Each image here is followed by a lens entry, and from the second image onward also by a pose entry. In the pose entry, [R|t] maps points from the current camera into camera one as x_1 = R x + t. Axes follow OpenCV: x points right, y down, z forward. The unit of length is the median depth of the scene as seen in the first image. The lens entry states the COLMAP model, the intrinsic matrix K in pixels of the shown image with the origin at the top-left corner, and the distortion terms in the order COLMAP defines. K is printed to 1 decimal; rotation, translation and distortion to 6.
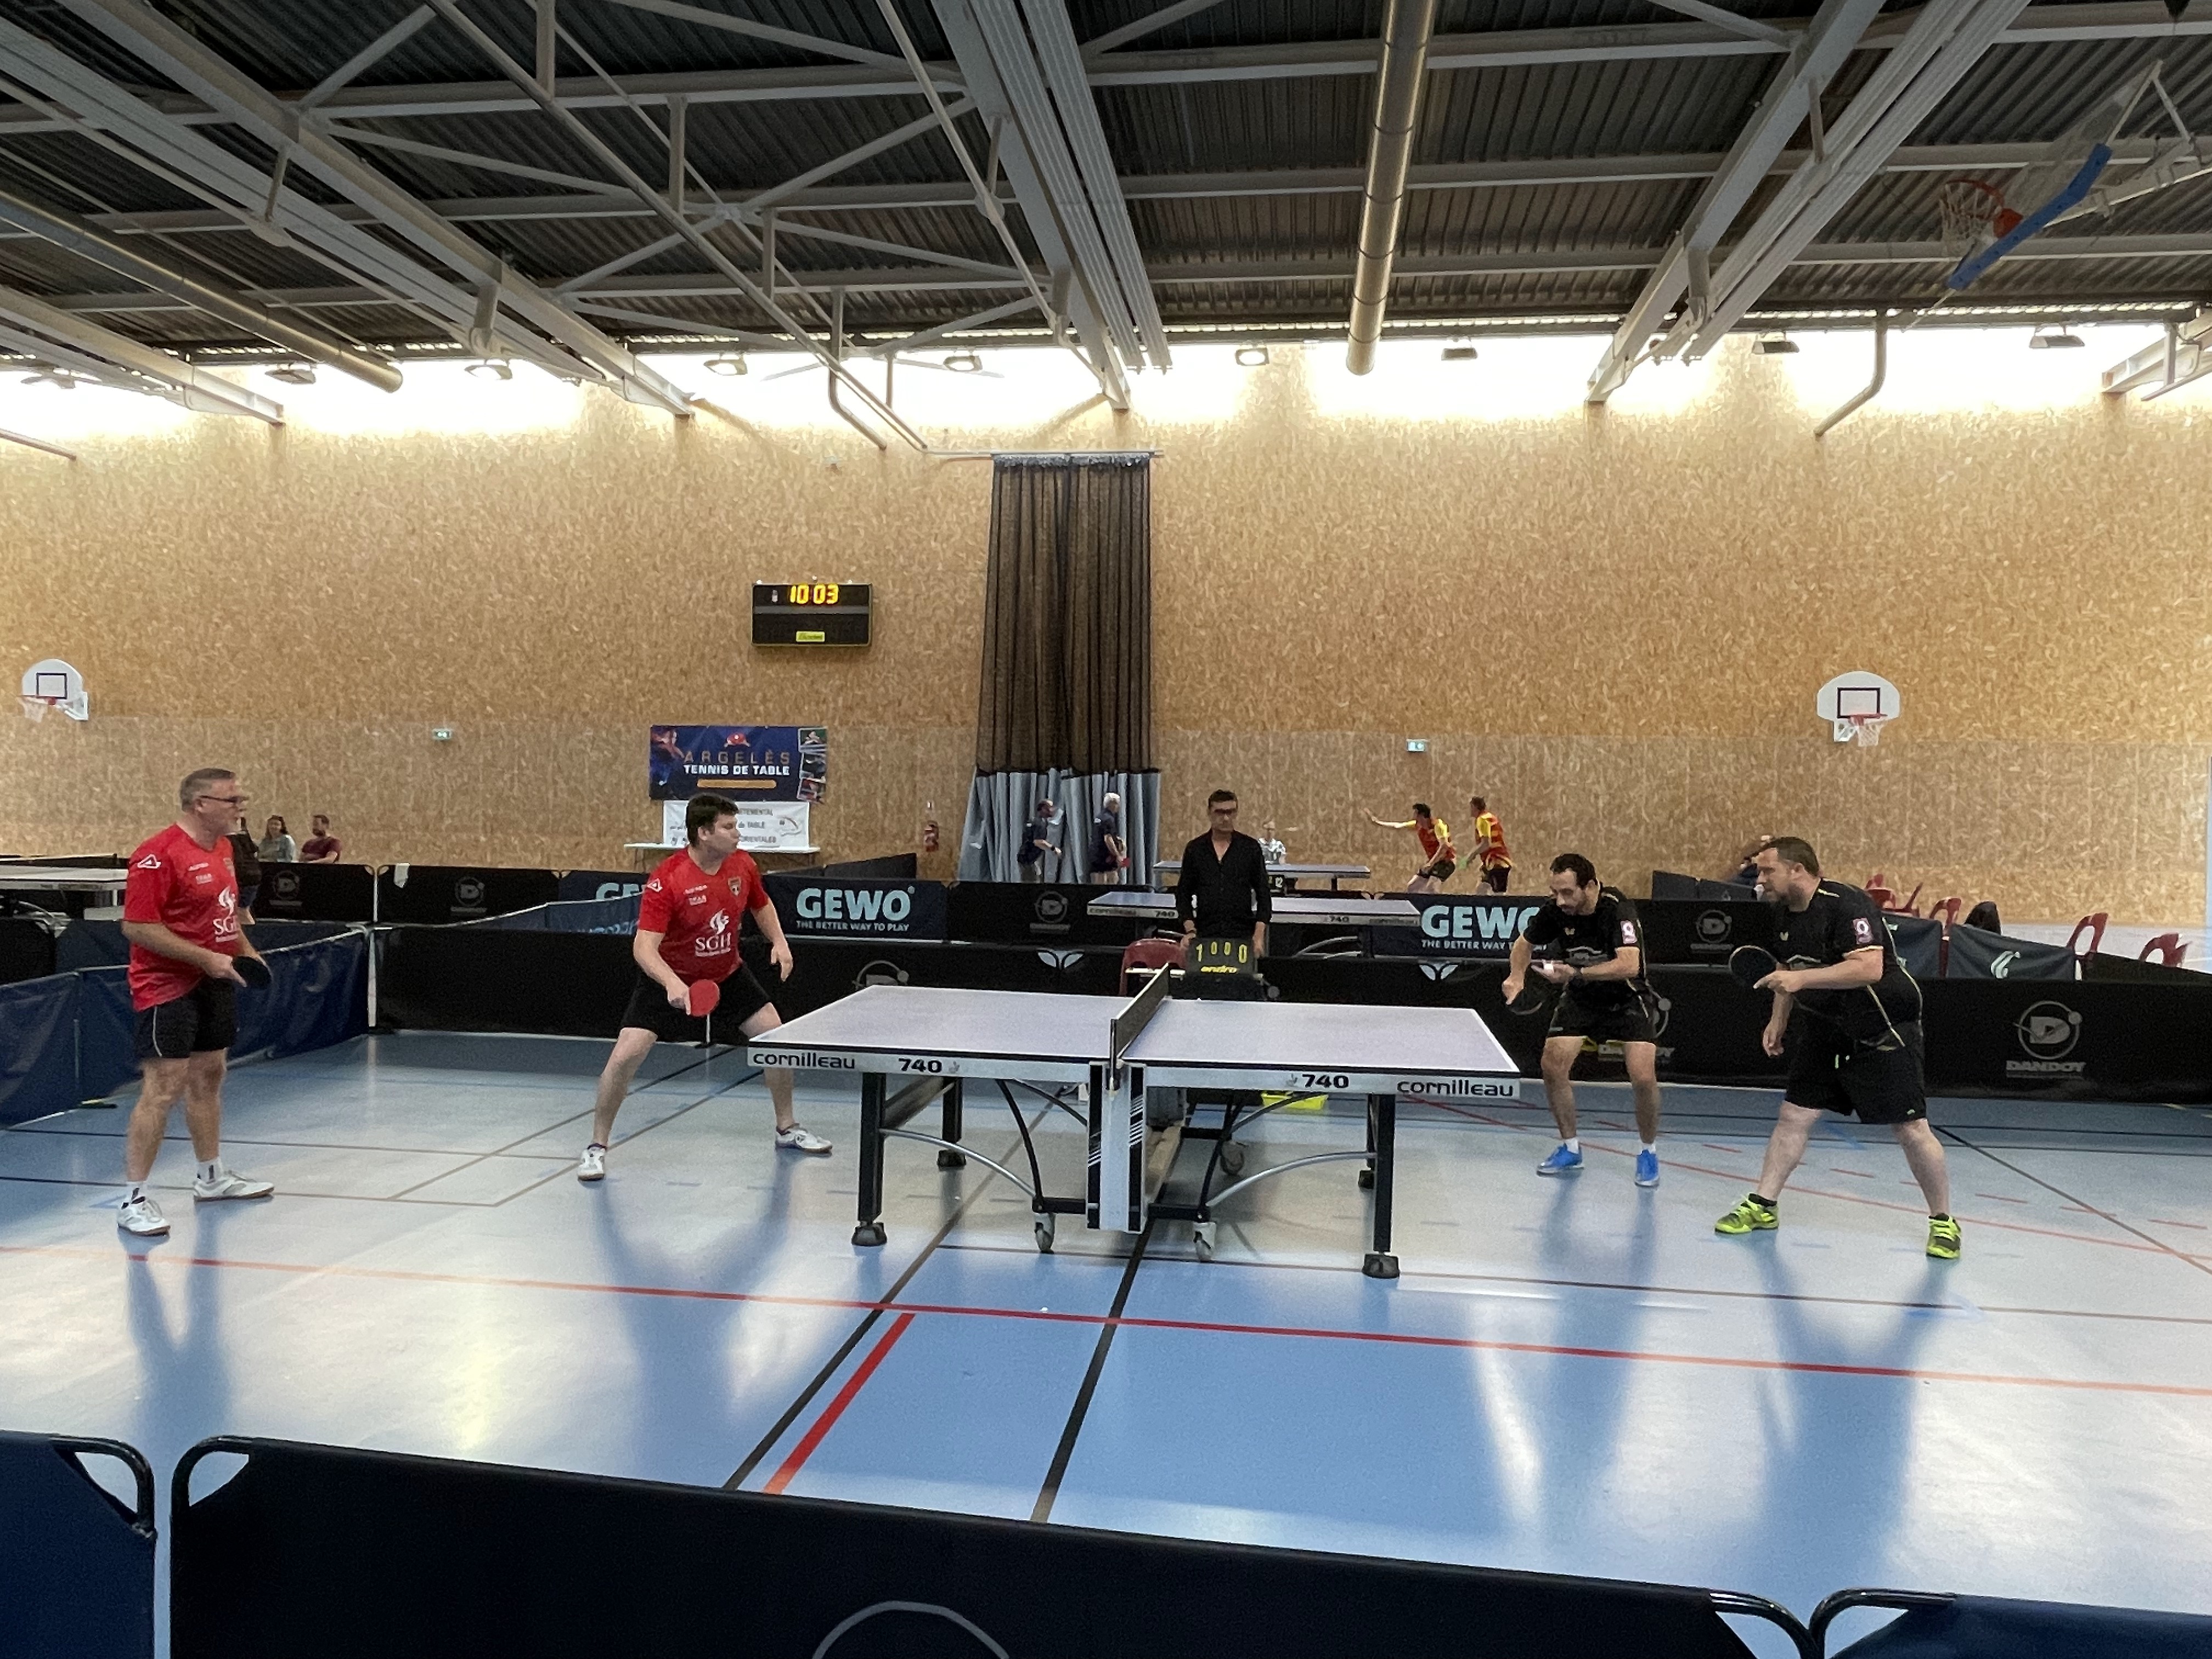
lens RADIAL K [[1481.5, 0, 1108.5], [0, 1481.5, 820.2], [0, 0, 1]] dist [-0.001287, -0.004629]
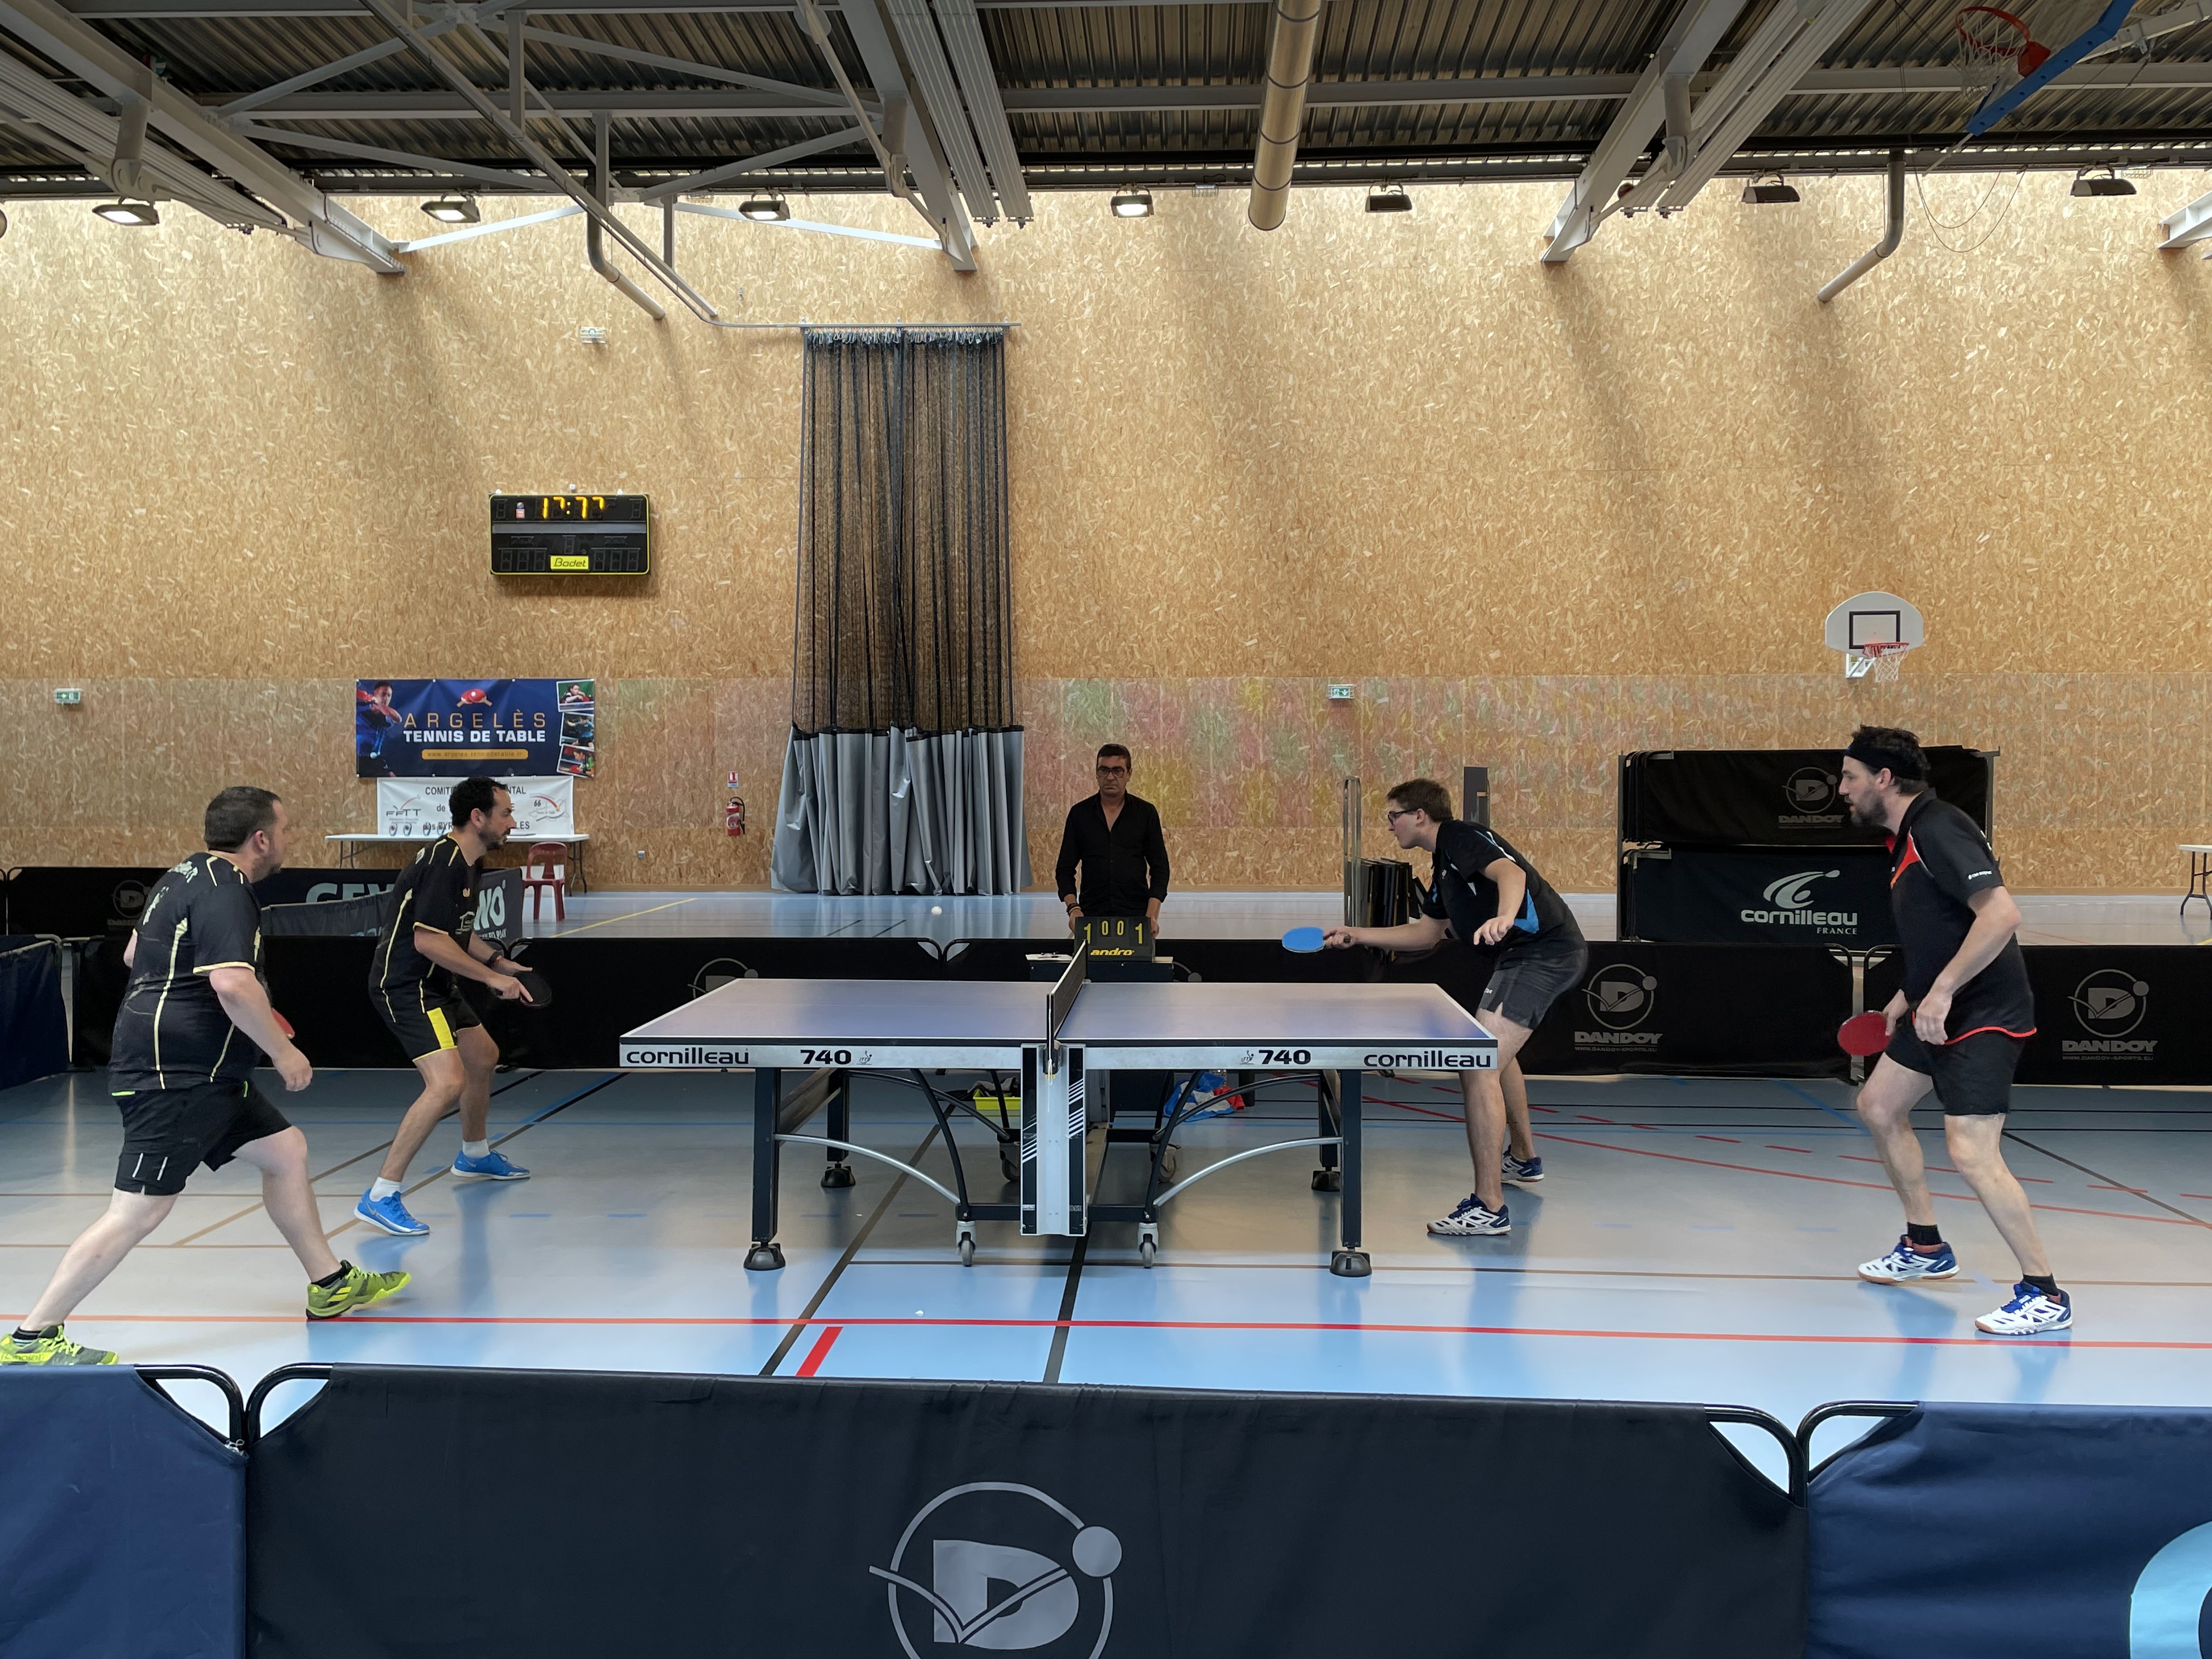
lens RADIAL K [[1920.3, 0, 1097.7], [0, 1920.3, 811.3], [0, 0, 1]] dist [0.103686, -0.151437]
pose [[0.996245, -0.020893, 0.084019, -0.014159], [0.020249, 0.999759, 0.008512, 0.003169], [-0.084176, -0.006779, 0.996428, -0.036232]]
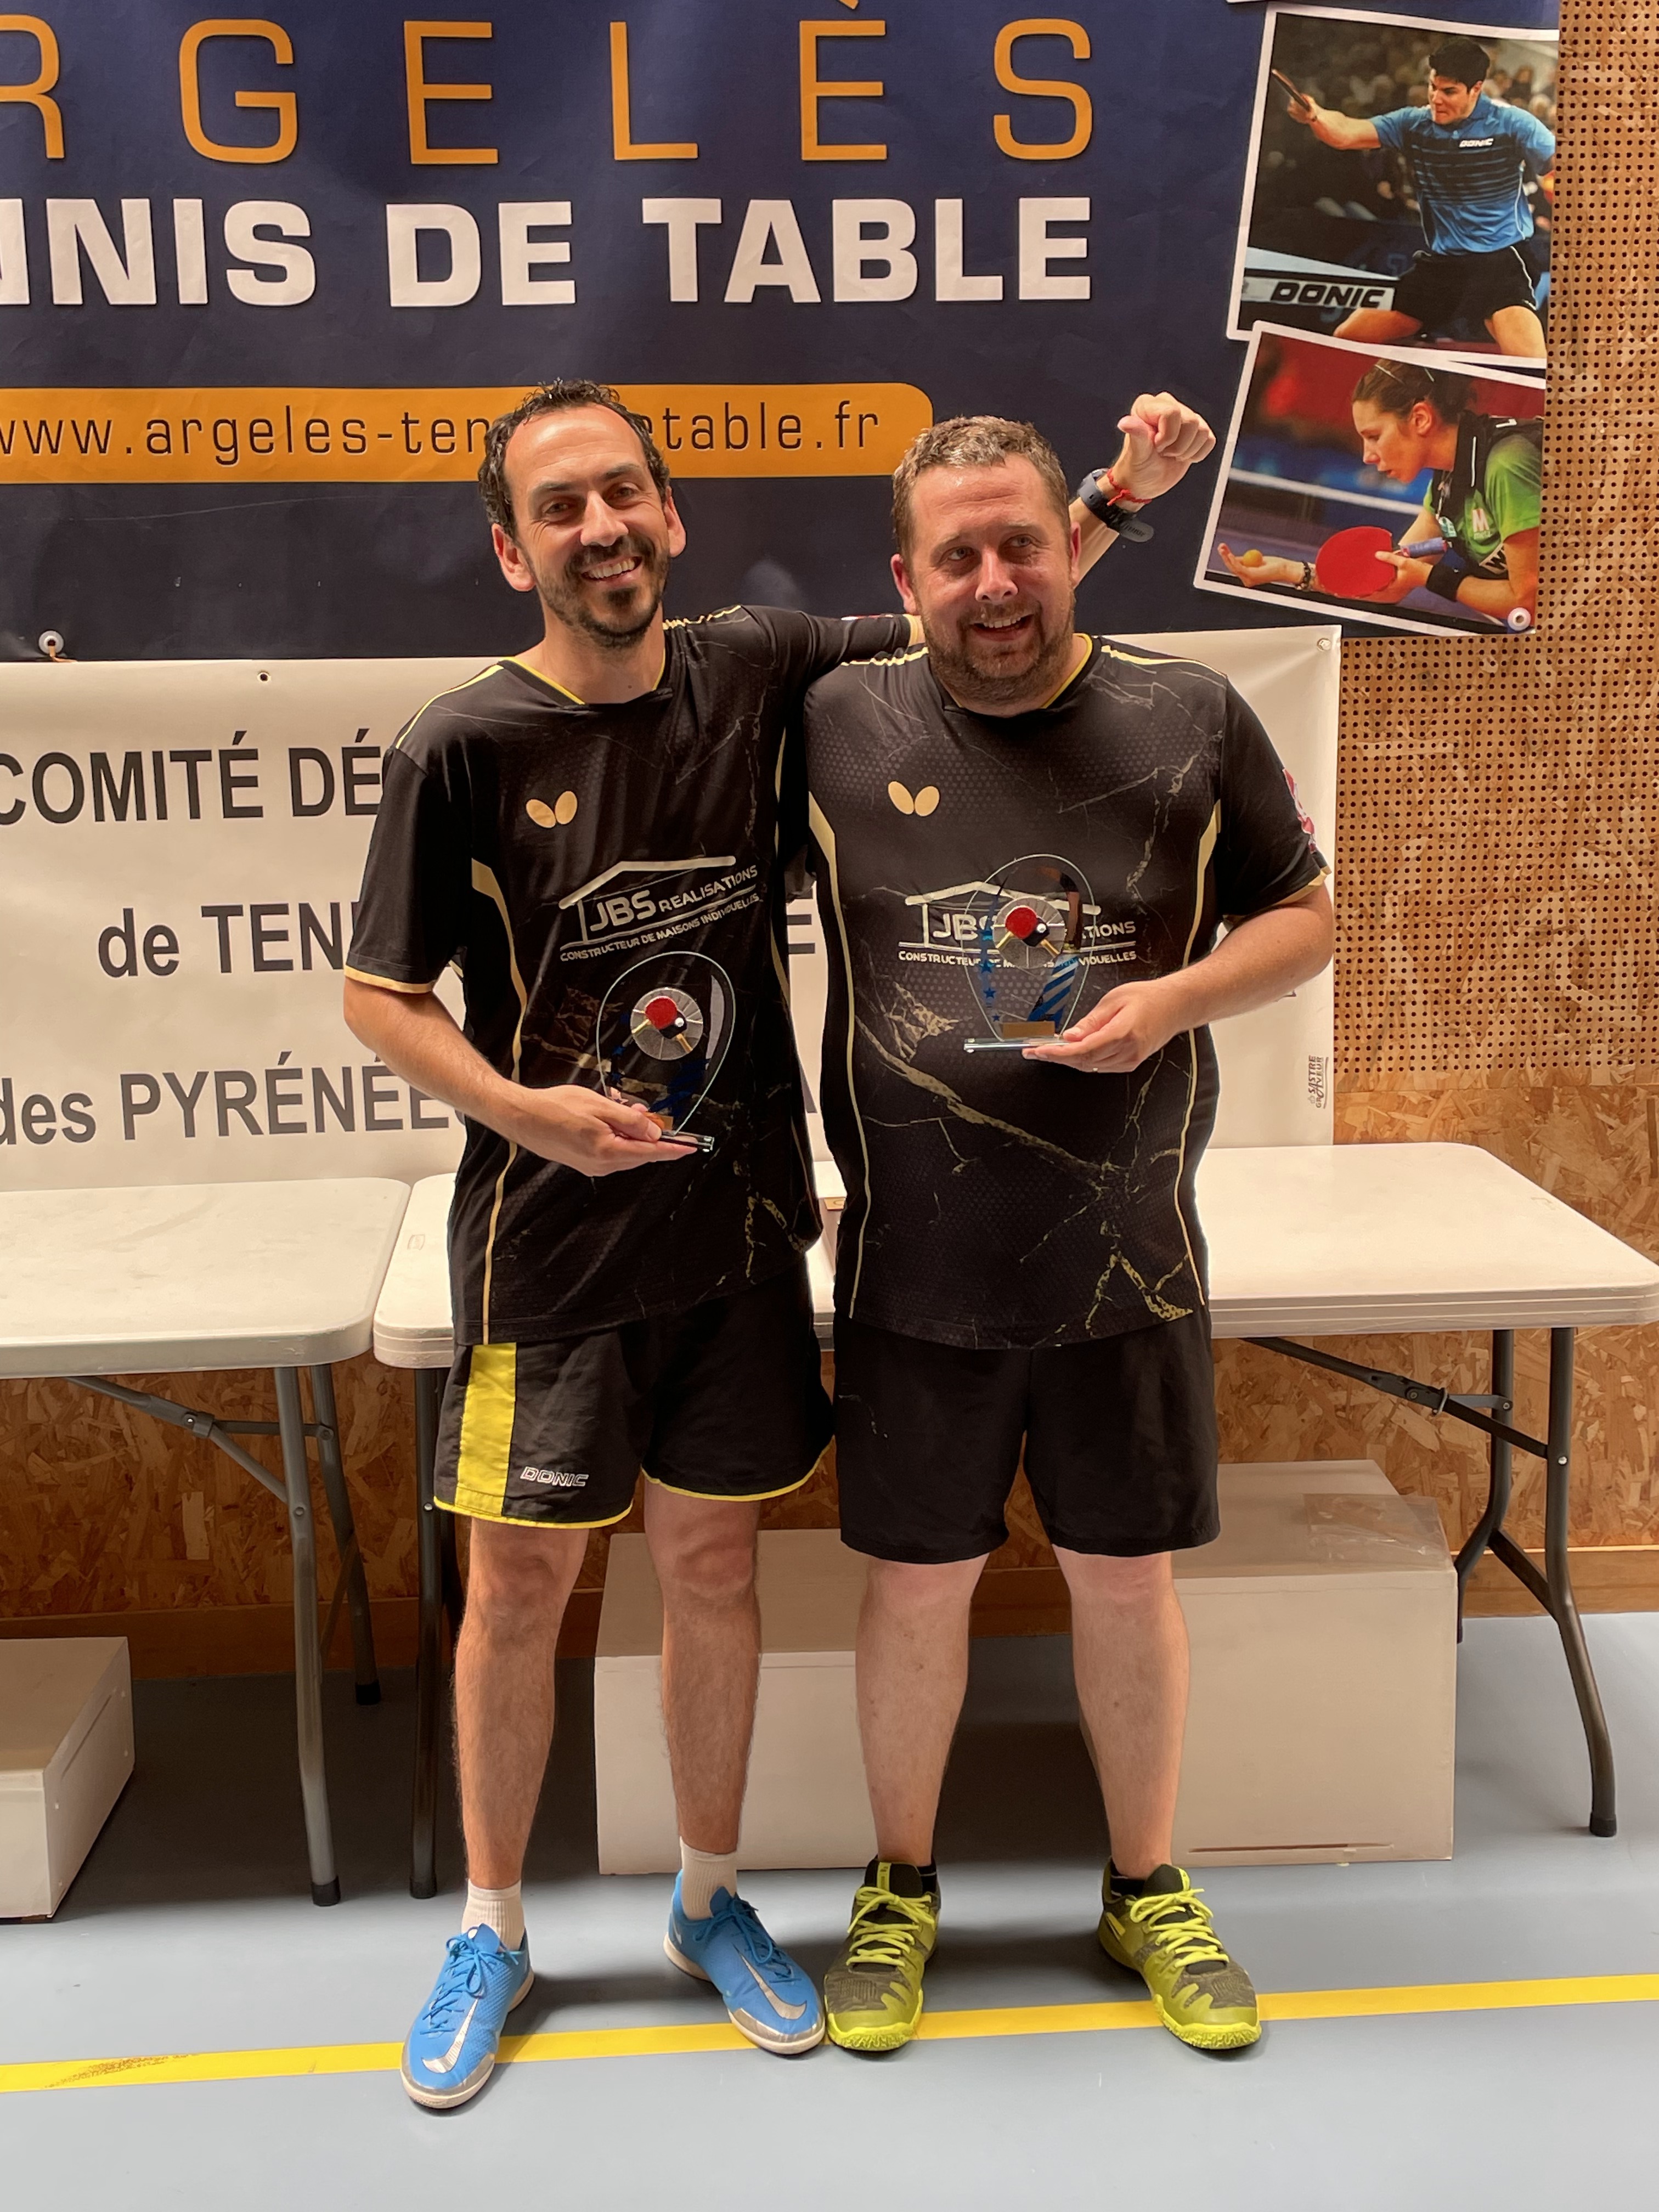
lens RADIAL K [[2651.7, 0, 836.9], [0, 2651.7, 1097.6], [0, 0, 1]] dist [0.110167, -0.172892]
pose [[0.977751, -0.070763, 0.197475, -0.276589], [0.036688, 0.984561, 0.171155, -0.013722], [-0.206538, -0.160102, 0.965251, 0.896595]]
